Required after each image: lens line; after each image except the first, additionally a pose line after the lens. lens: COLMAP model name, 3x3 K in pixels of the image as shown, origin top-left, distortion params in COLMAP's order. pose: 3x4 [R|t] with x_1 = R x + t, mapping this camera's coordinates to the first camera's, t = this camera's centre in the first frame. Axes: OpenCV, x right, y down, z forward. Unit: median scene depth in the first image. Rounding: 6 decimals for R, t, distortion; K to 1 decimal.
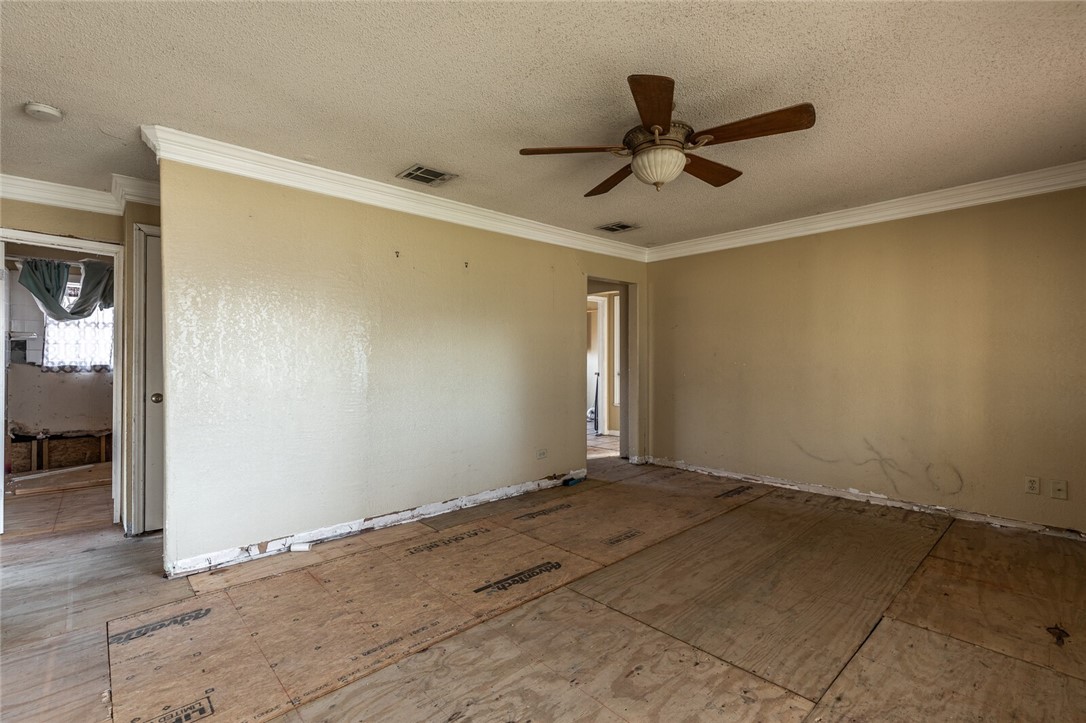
lens RADIAL K [[489.4, 0, 543.0], [0, 489.4, 361.5], [0, 0, 1]] dist [0.006840, 0.000422]
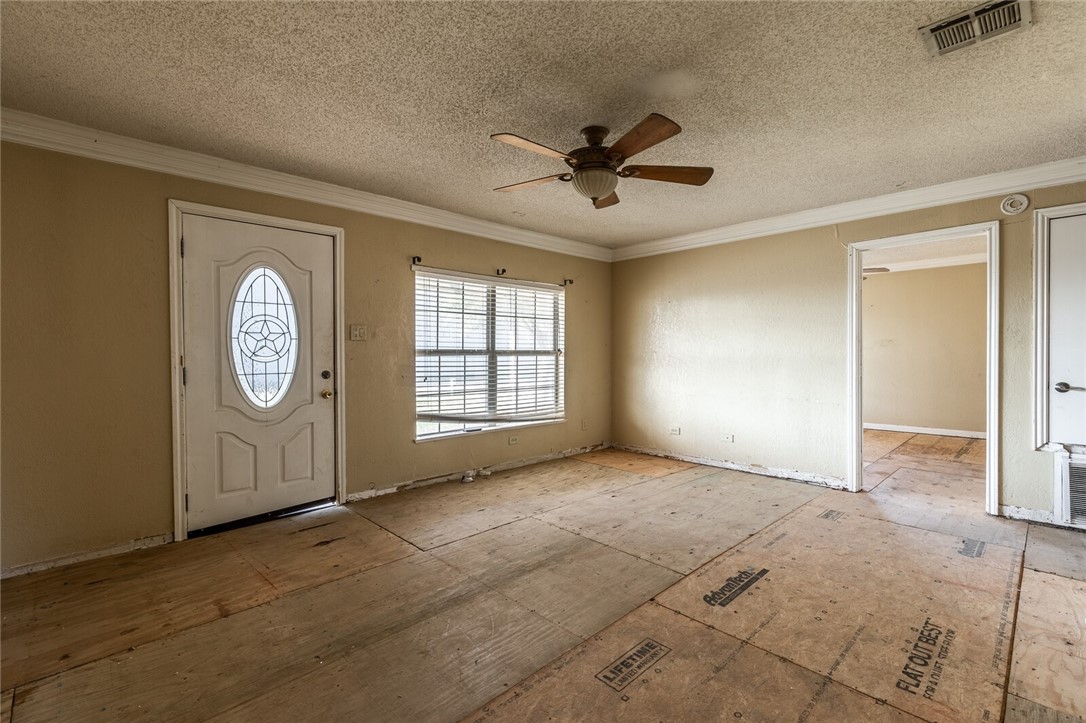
lens RADIAL K [[489.4, 0, 543.0], [0, 489.4, 361.5], [0, 0, 1]] dist [0.006840, 0.000422]
pose [[-0.999579, 0.009160, -0.027542, 0.354264], [0.008429, 0.999612, 0.026566, -0.010091], [0.027775, 0.026322, -0.999268, 1.955008]]
